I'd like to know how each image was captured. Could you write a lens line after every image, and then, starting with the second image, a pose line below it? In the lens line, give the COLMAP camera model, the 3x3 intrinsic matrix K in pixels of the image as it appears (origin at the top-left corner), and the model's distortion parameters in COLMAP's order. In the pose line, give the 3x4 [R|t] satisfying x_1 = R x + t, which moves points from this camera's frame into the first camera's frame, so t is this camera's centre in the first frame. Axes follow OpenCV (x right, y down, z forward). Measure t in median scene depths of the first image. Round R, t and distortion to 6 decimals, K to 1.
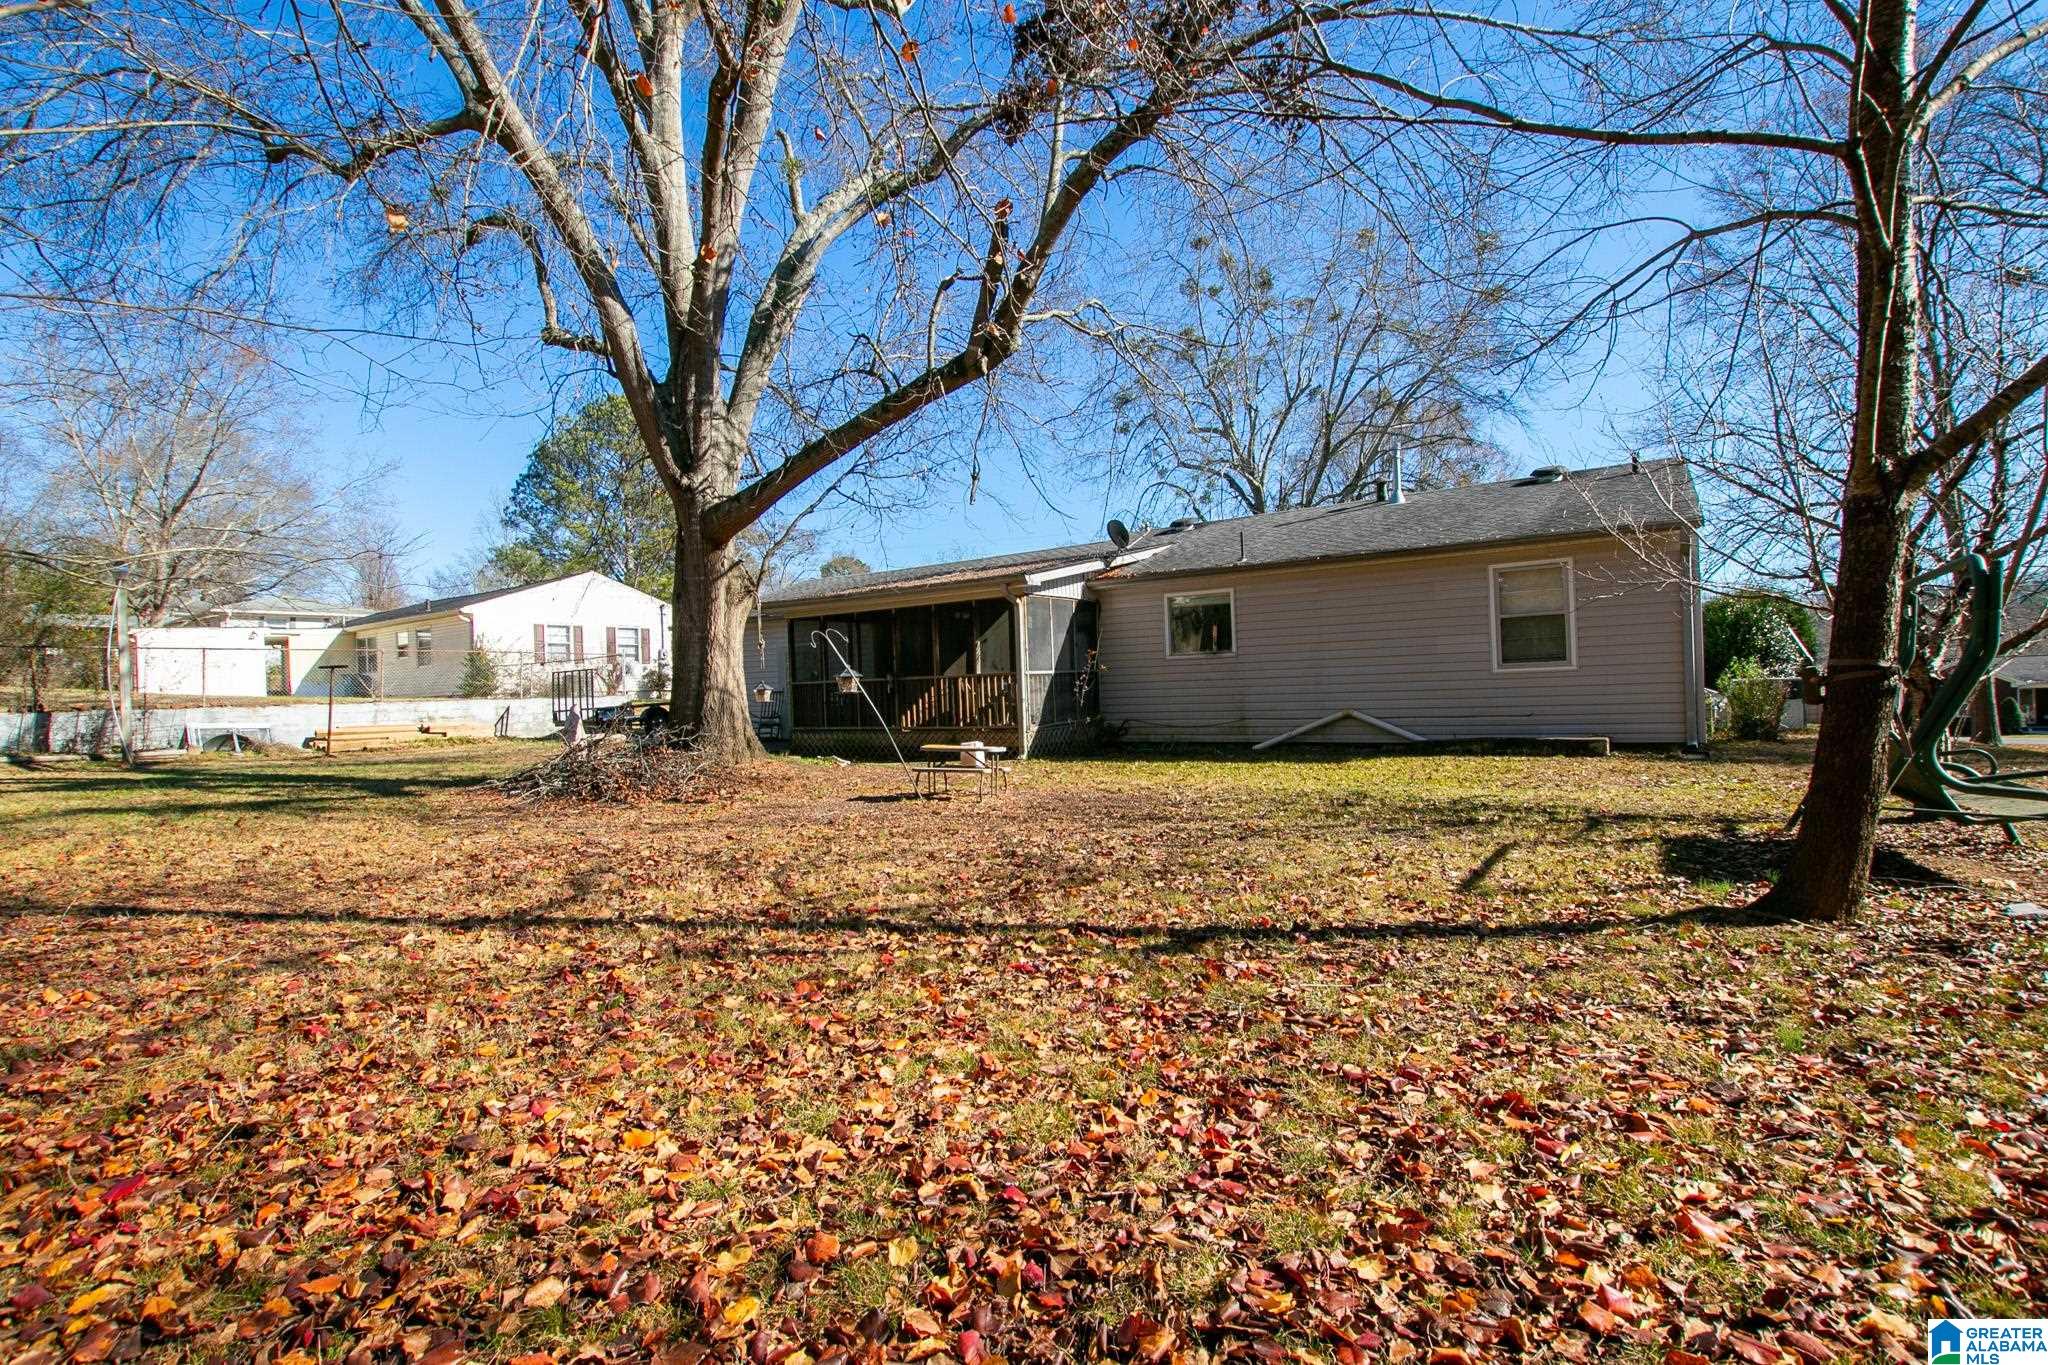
lens RADIAL K [[972.3, 0, 1024.0], [0, 972.3, 682.5], [0, 0, 1]] dist [-0.040133, 0.000249]
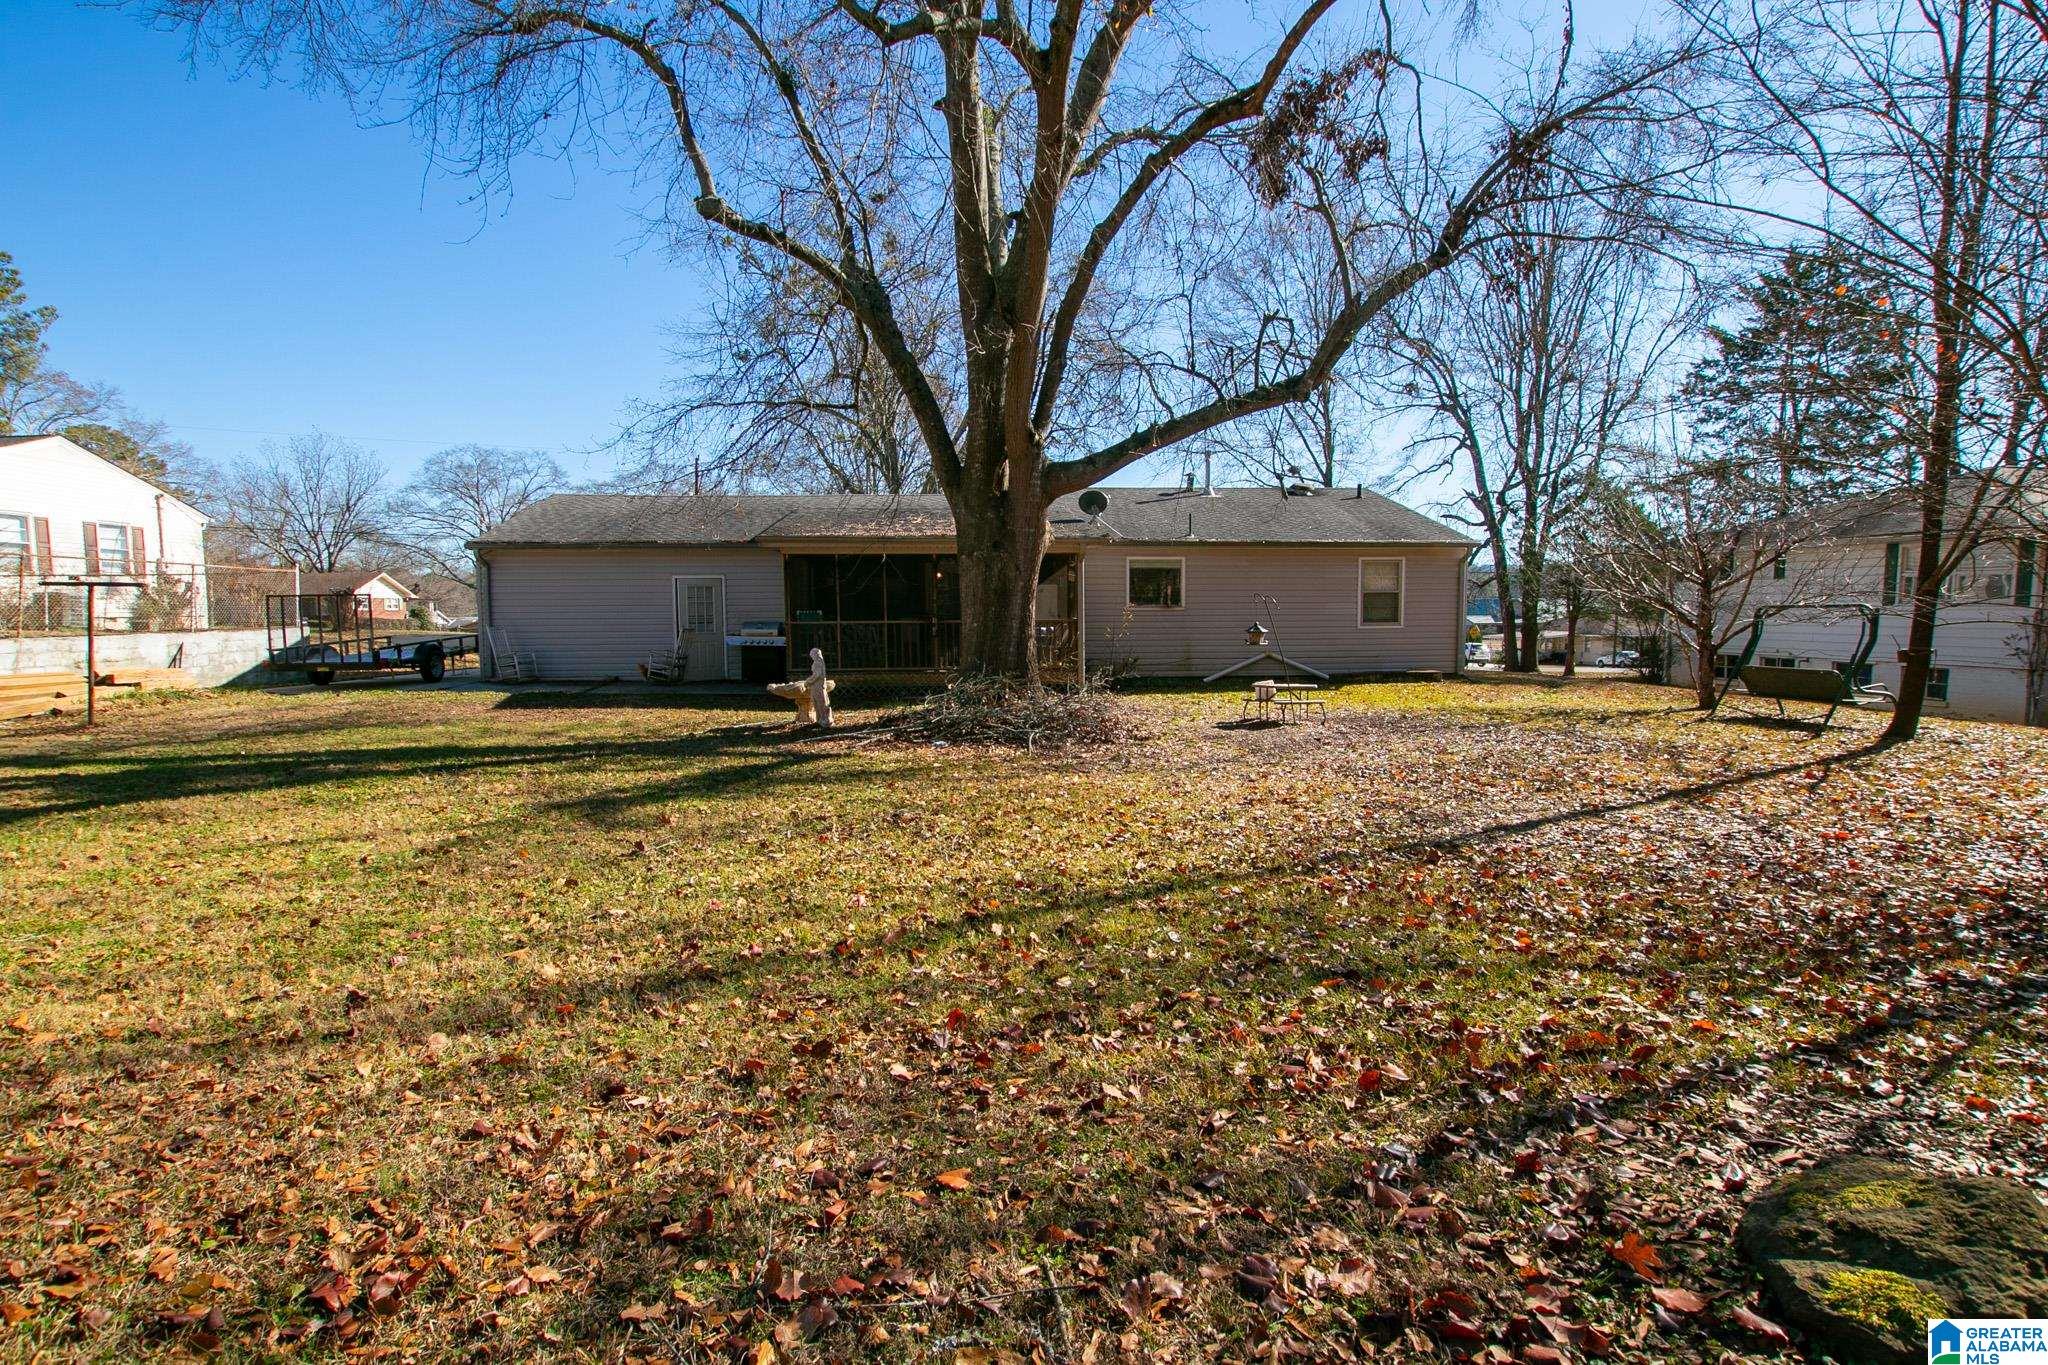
lens RADIAL K [[972.3, 0, 1024.0], [0, 972.3, 682.5], [0, 0, 1]] dist [-0.040133, 0.000249]
pose [[0.766546, -0.020862, 0.641850, -0.771582], [-0.025733, 0.997672, 0.063159, -0.007166], [-0.641674, -0.064931, 0.764224, 0.144367]]
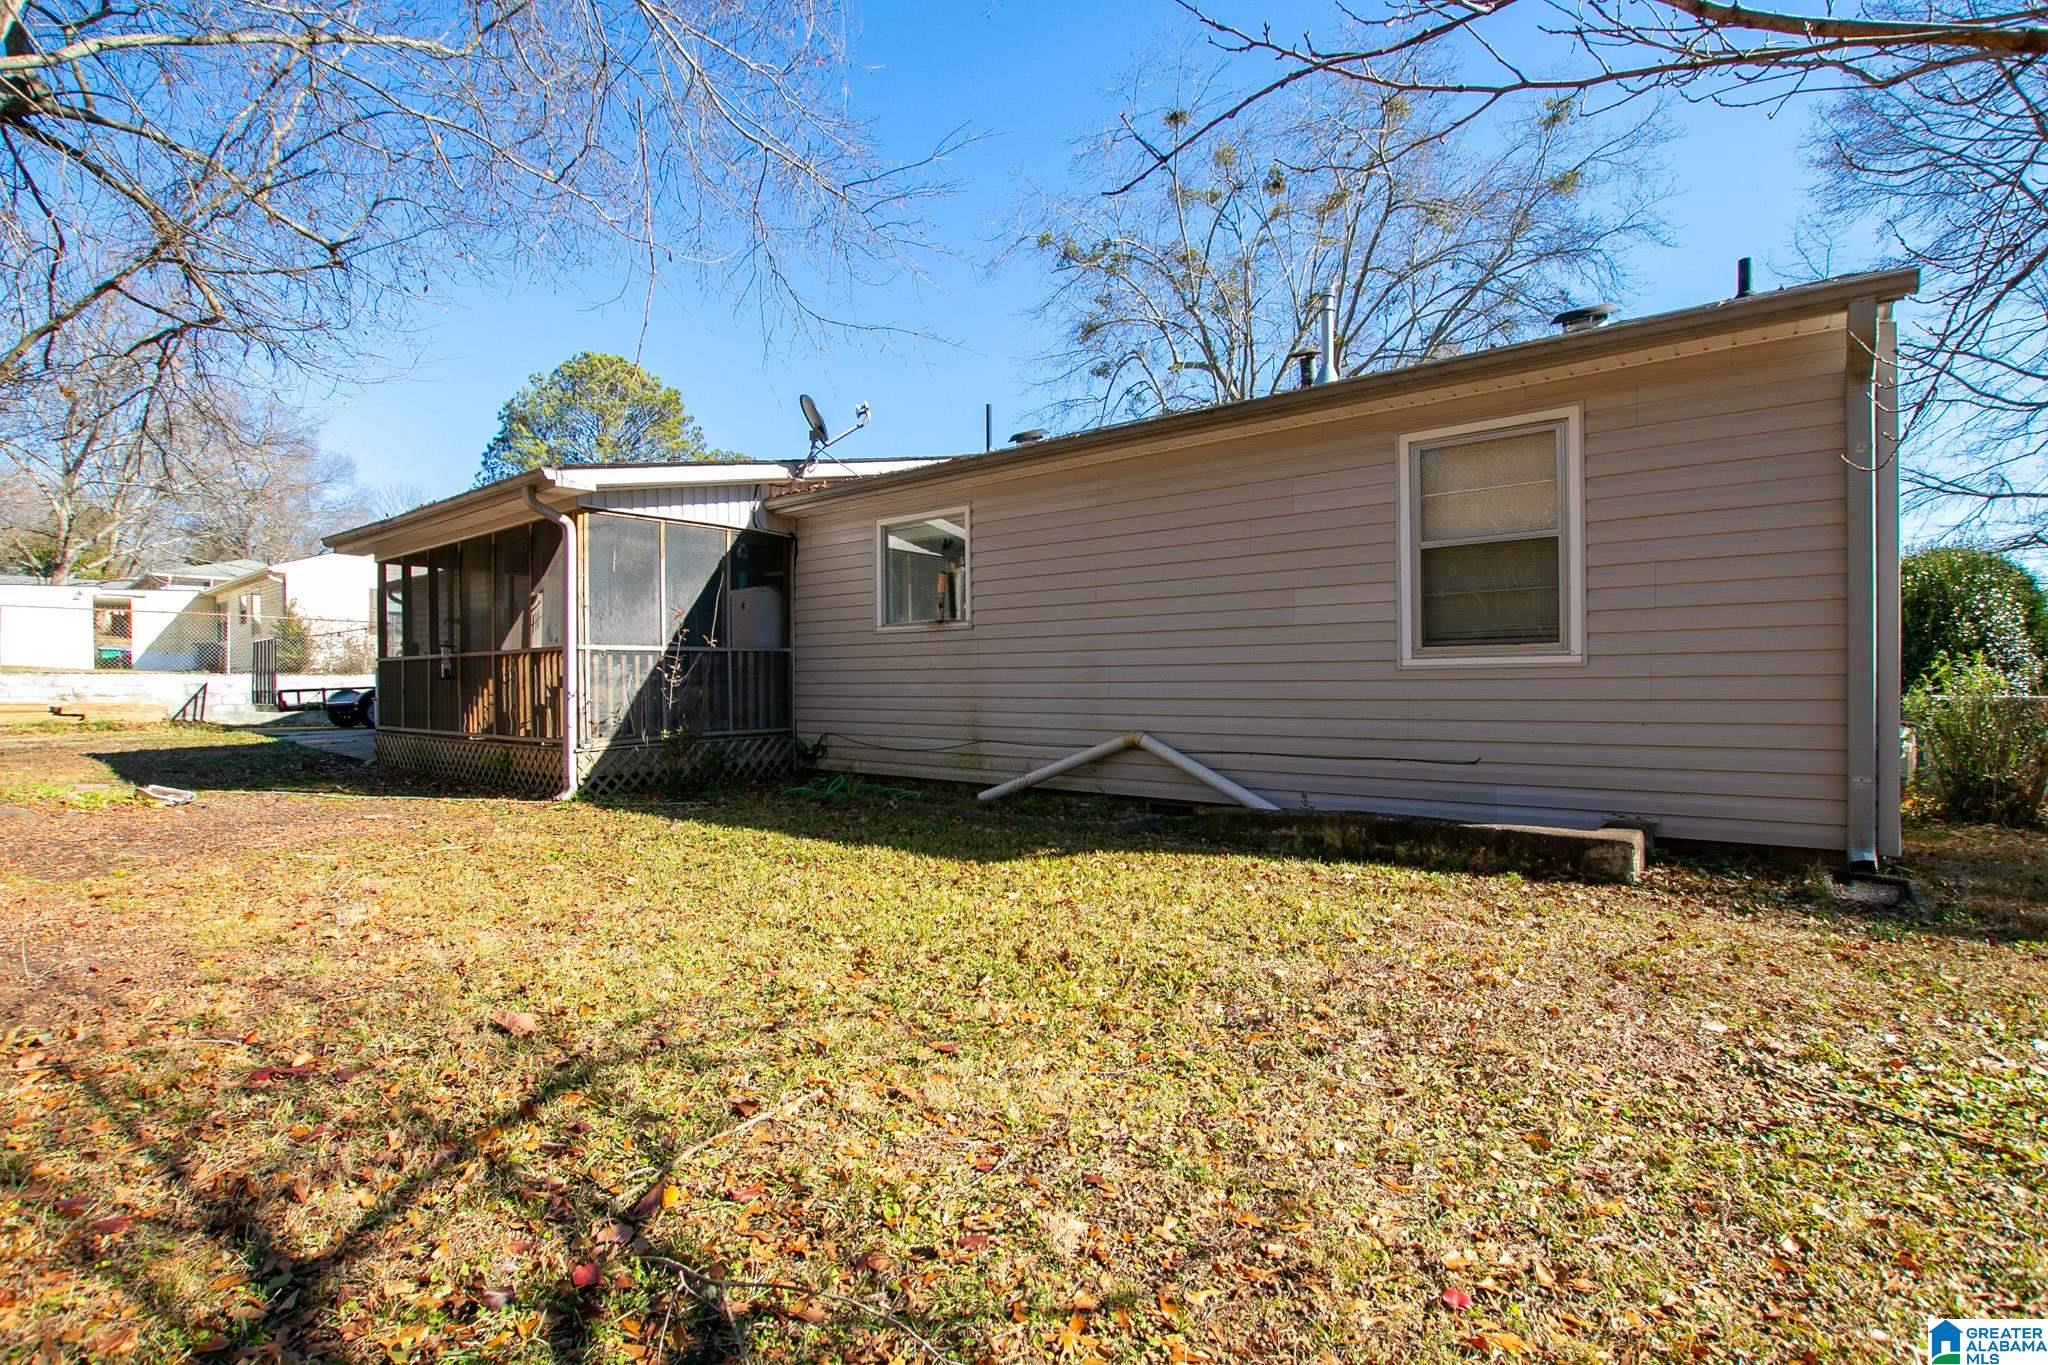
lens RADIAL K [[972.3, 0, 1024.0], [0, 972.3, 682.5], [0, 0, 1]] dist [-0.040133, 0.000249]
pose [[0.995856, 0.028986, -0.086200, 0.297395], [-0.028516, 0.999571, 0.006681, -0.000443], [0.086356, -0.004195, 0.996255, 0.447255]]
